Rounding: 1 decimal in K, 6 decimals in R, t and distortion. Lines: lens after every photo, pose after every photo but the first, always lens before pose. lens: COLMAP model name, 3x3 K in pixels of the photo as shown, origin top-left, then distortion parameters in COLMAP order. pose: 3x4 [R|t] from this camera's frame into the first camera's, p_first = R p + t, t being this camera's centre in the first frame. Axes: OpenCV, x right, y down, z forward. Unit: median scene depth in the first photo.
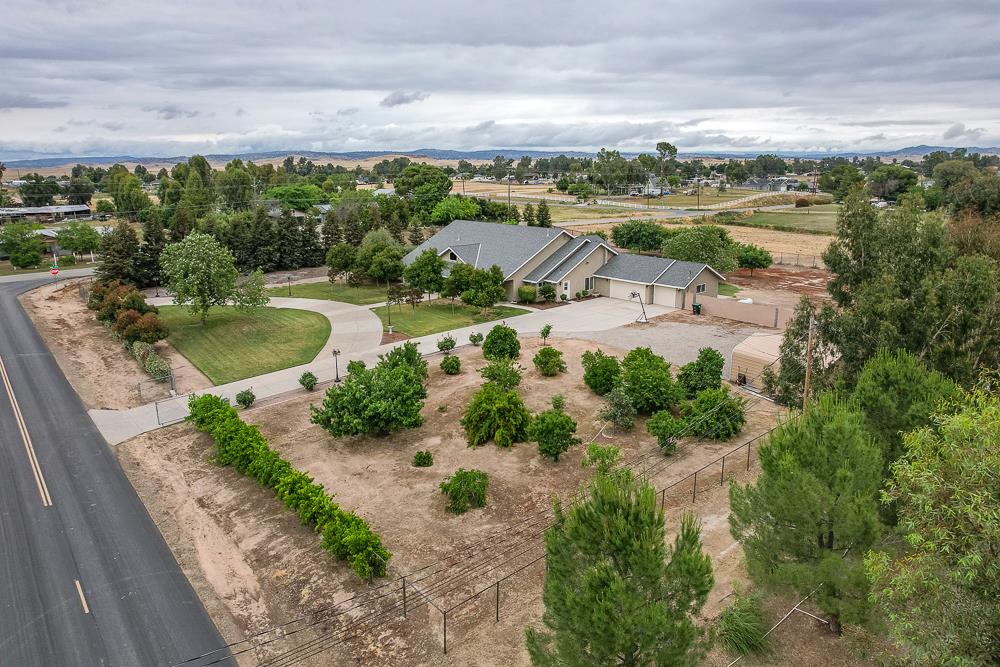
lens RADIAL K [[661.4, 0, 489.1], [0, 661.4, 334.9], [0, 0, 1]] dist [-0.054330, 0.056309]
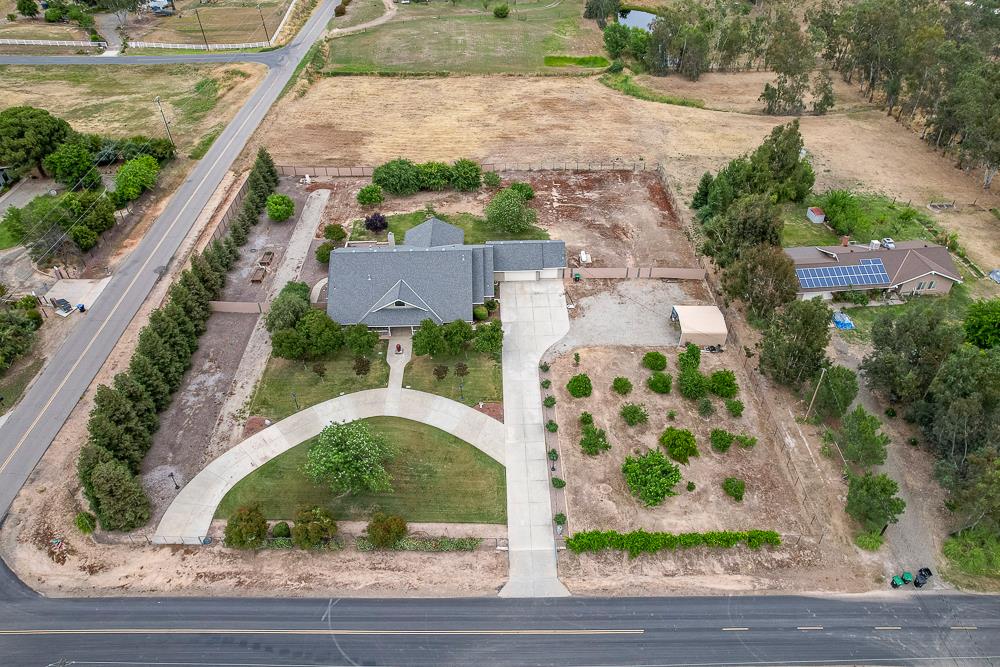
lens RADIAL K [[652.9, 0, 496.1], [0, 652.9, 331.5], [0, 0, 1]] dist [-0.056652, 0.062094]
pose [[0.630128, -0.502276, 0.592164, -1.395259], [0.204174, 0.842955, 0.497735, -1.314646], [-0.749168, -0.192732, 0.633721, 0.234378]]
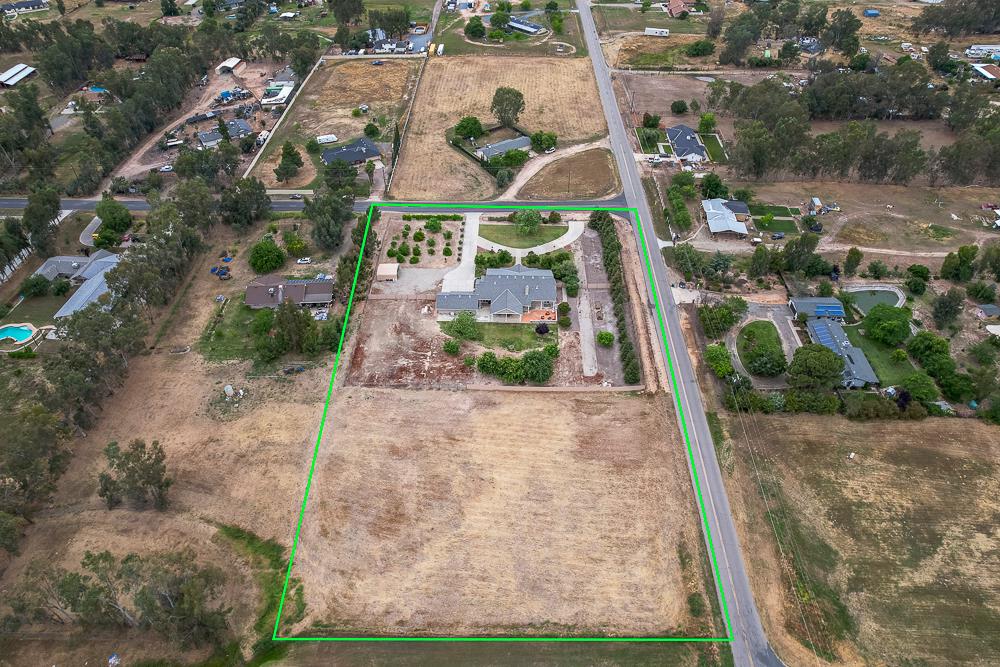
lens RADIAL K [[630.8, 0, 501.9], [0, 630.8, 333.4], [0, 0, 1]] dist [-0.036688, 0.029958]
pose [[-0.657899, 0.521866, -0.542978, 3.192450], [-0.180498, 0.590706, 0.786439, -4.124688], [0.731156, 0.615404, -0.294429, 3.912642]]
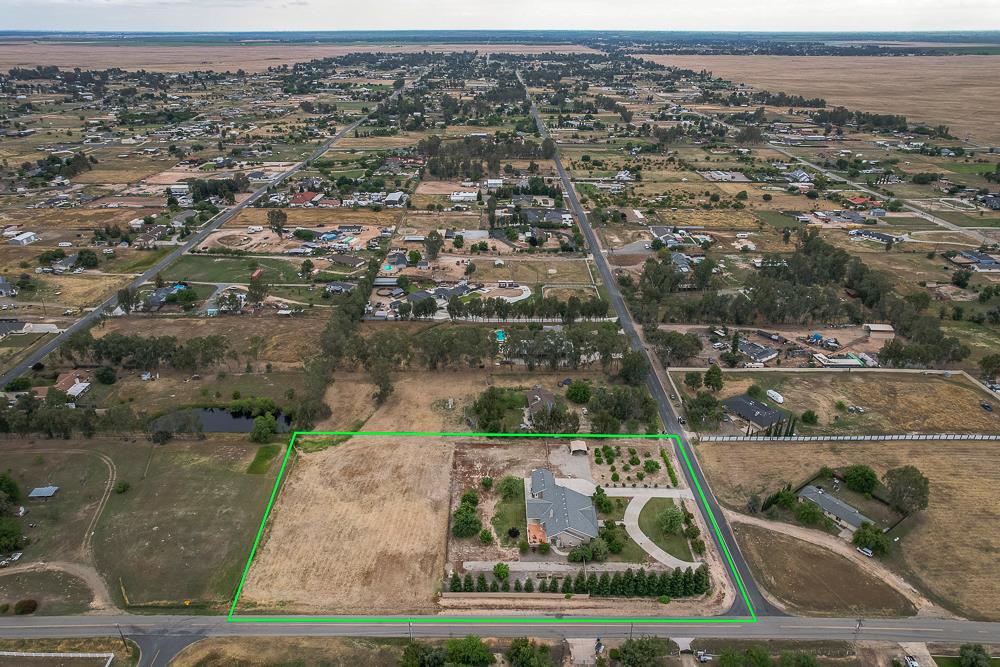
lens RADIAL K [[661.4, 0, 489.1], [0, 661.4, 334.9], [0, 0, 1]] dist [-0.054330, 0.056309]
pose [[-0.770968, -0.274514, 0.574675, -2.420326], [0.159293, 0.790539, 0.591332, -5.257014], [-0.616632, 0.547439, -0.565752, 5.176675]]
